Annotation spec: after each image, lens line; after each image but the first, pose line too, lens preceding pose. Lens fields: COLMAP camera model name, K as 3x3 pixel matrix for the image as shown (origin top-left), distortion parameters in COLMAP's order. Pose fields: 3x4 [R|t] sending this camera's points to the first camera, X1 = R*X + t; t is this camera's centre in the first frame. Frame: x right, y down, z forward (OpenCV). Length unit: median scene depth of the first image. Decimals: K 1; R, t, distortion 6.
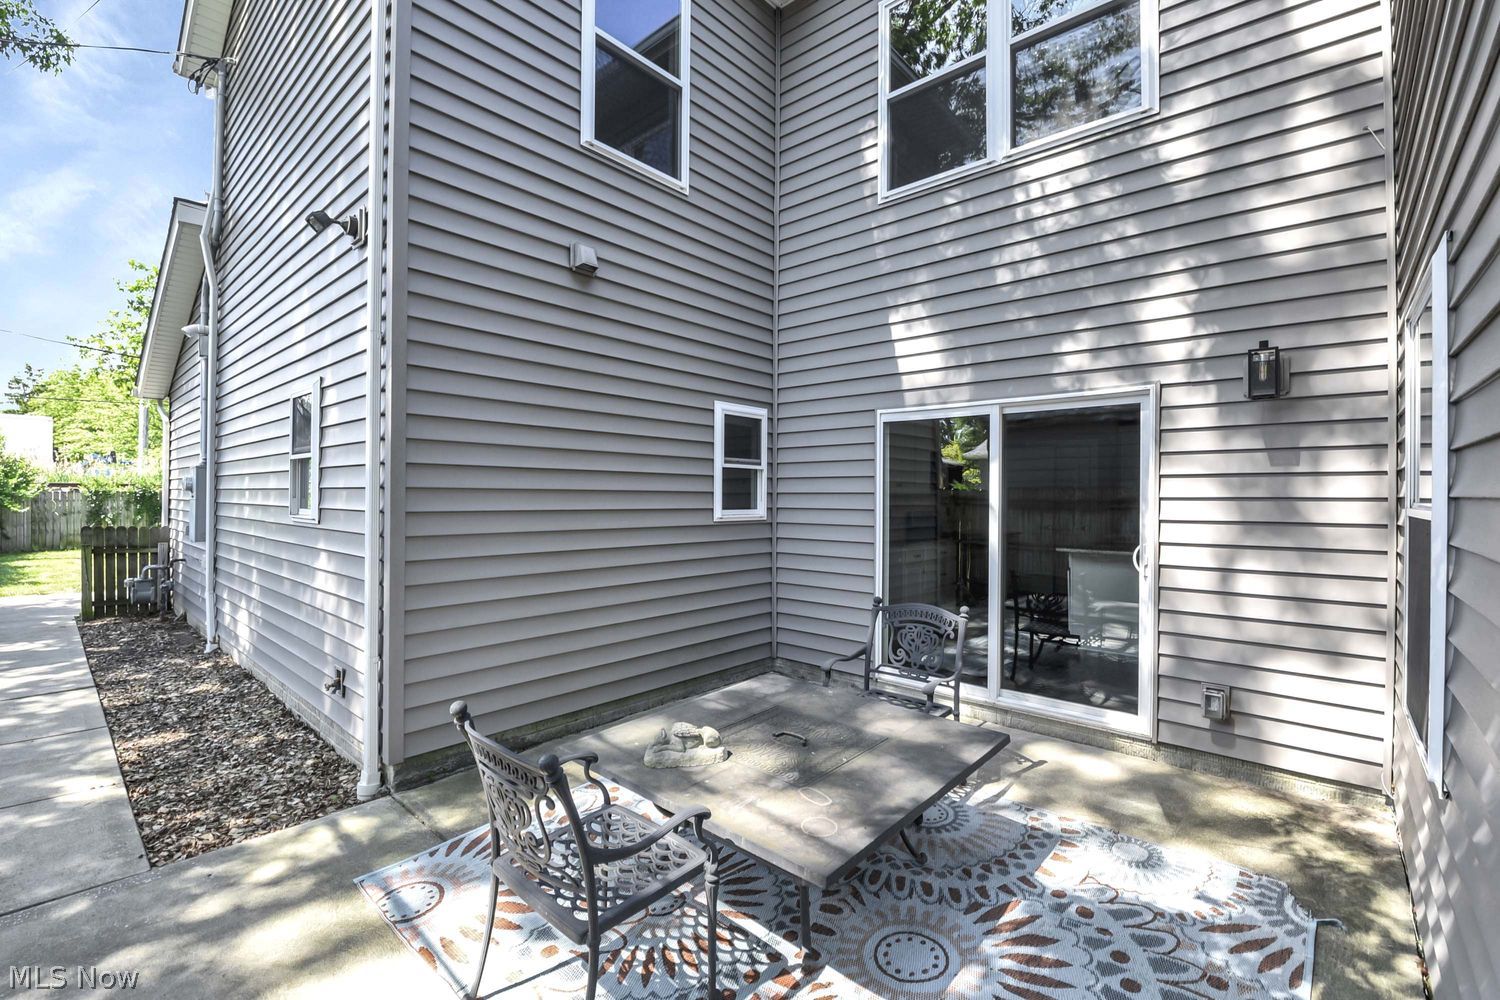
lens RADIAL K [[654.3, 0, 749.7], [0, 654.3, 496.9], [0, 0, 1]] dist [-0.006796, -0.002911]
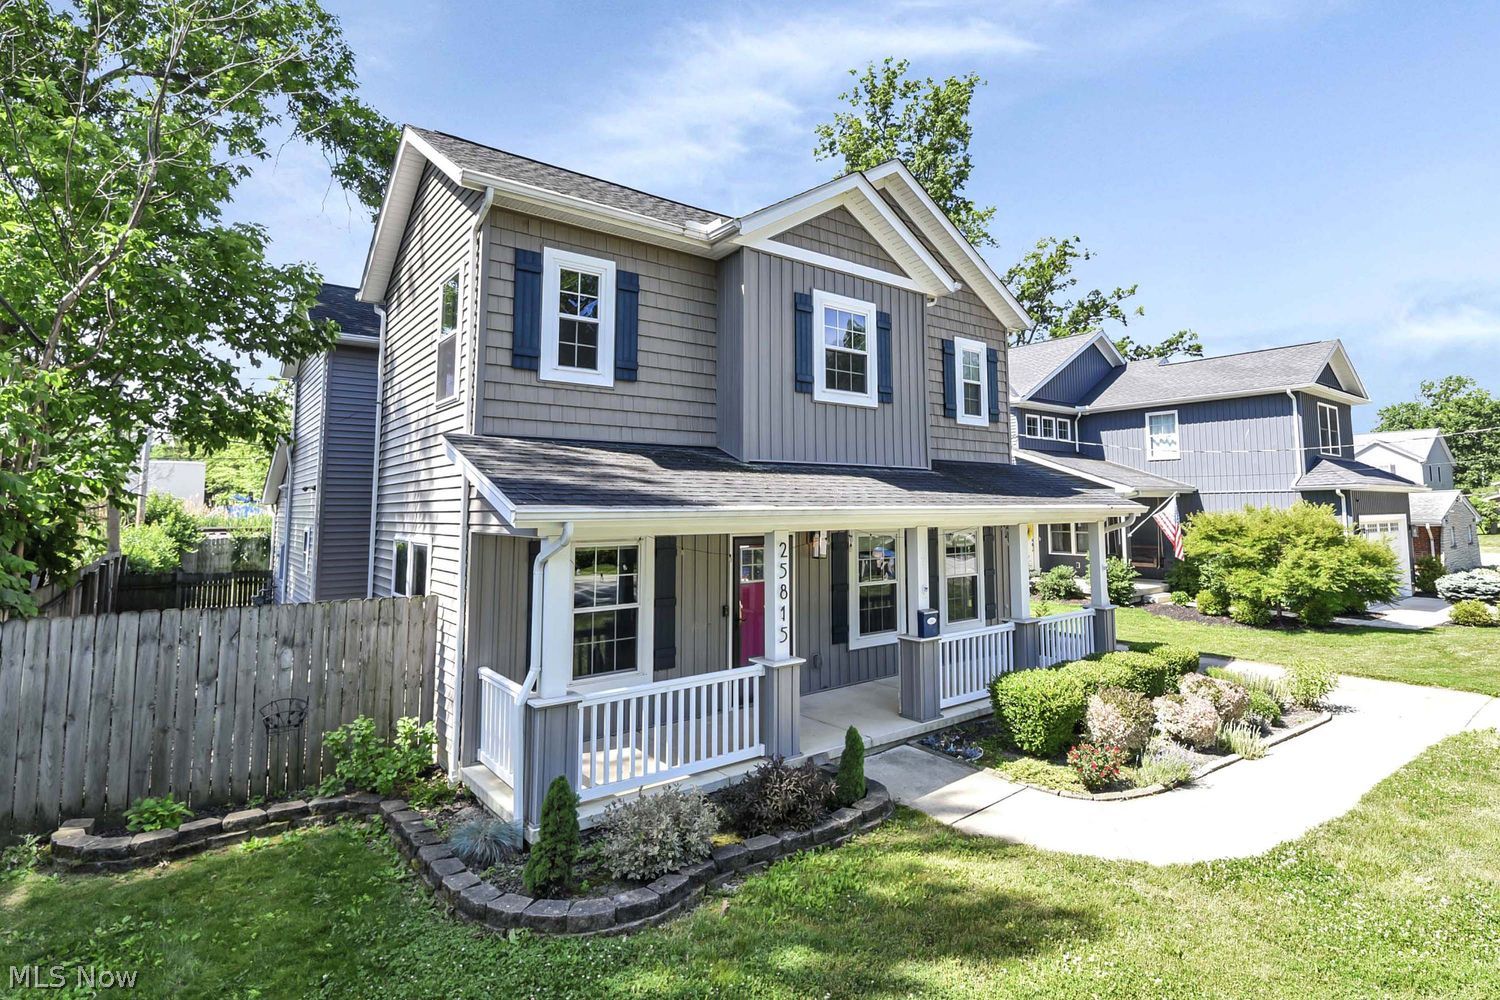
lens RADIAL K [[762.4, 0, 799.6], [0, 762.4, 435.5], [0, 0, 1]] dist [-0.009674, -0.003989]
pose [[0.988408, -0.030310, -0.148763, 2.057197], [0.015497, 0.994893, -0.099741, -0.211271], [0.151027, 0.096279, 0.983830, -2.095720]]
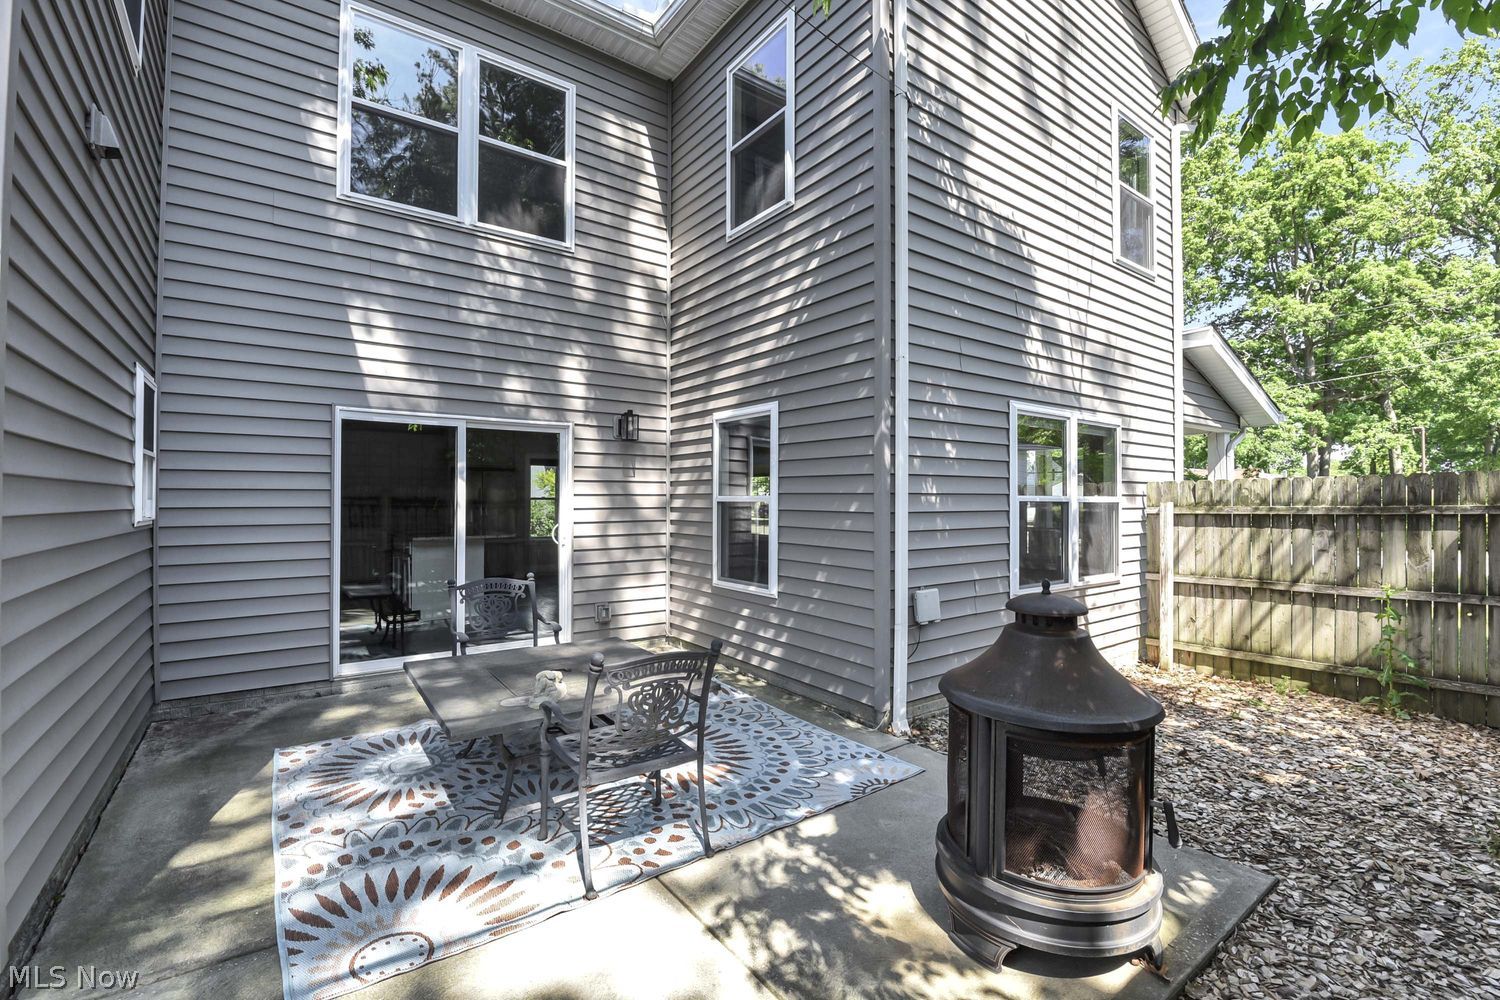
lens RADIAL K [[654.3, 0, 762.7], [0, 654.3, 494.6], [0, 0, 1]] dist [-0.006796, -0.002911]
pose [[0.205404, -0.003005, 0.978673, -0.764703], [-0.002558, 0.999990, 0.003607, -0.004333], [-0.978674, -0.003244, 0.205394, 0.195546]]
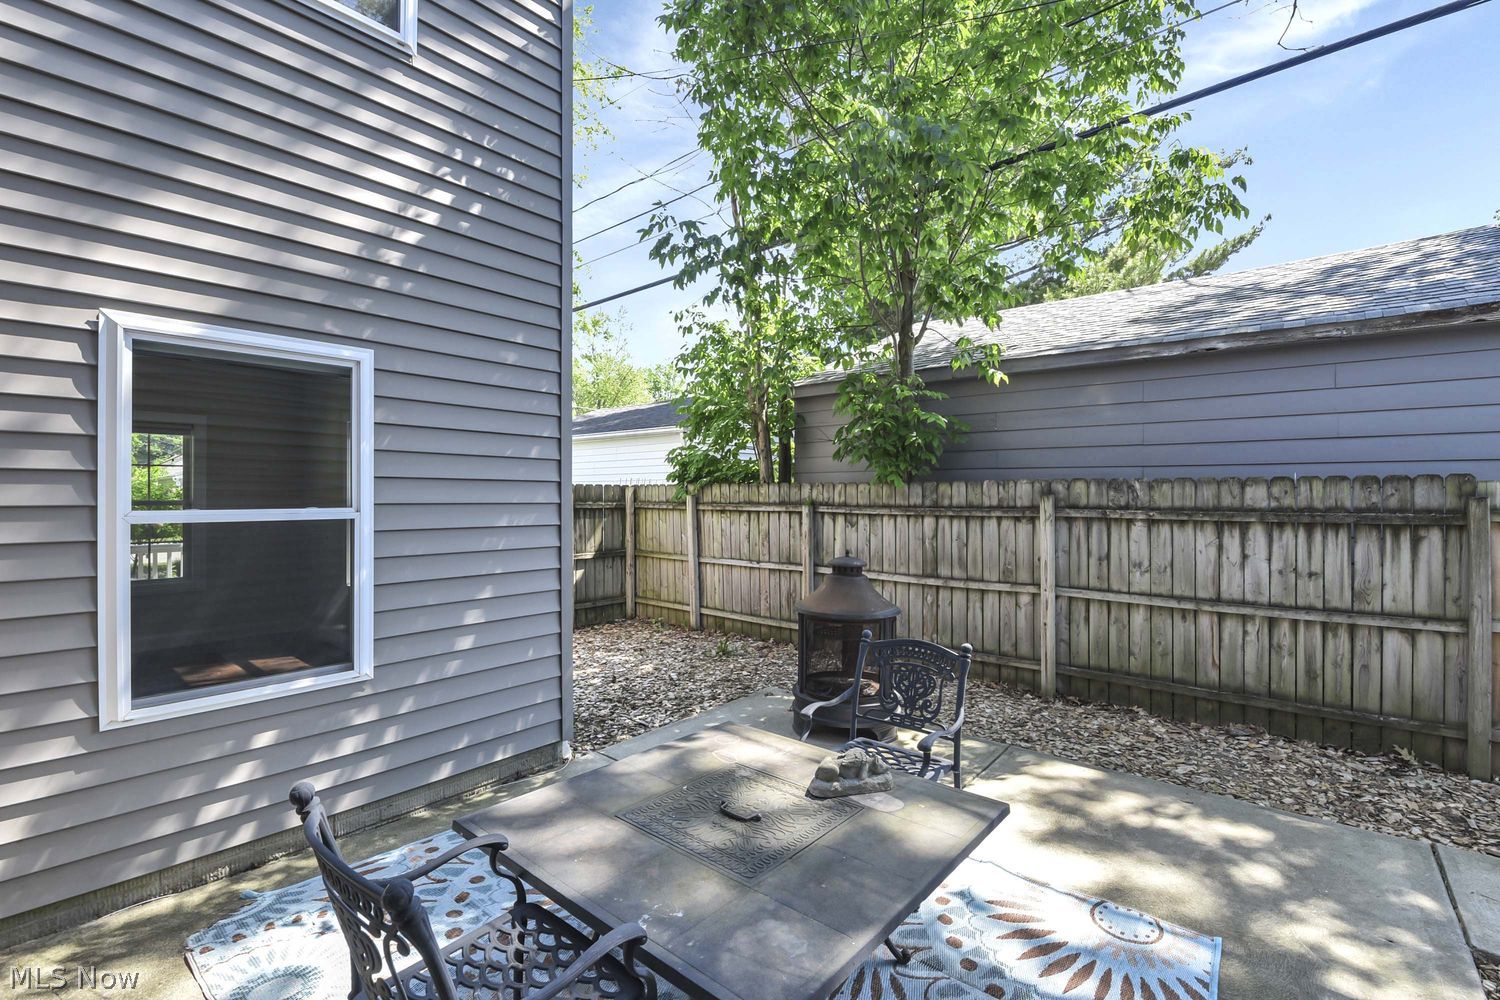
lens RADIAL K [[654.3, 0, 752.9], [0, 654.3, 493.0], [0, 0, 1]] dist [-0.006796, -0.002911]
pose [[-0.999682, -0.014266, -0.020812, 0.054040], [-0.014207, 0.999895, -0.002937, -0.019236], [0.020851, -0.002640, -0.999779, 1.194706]]
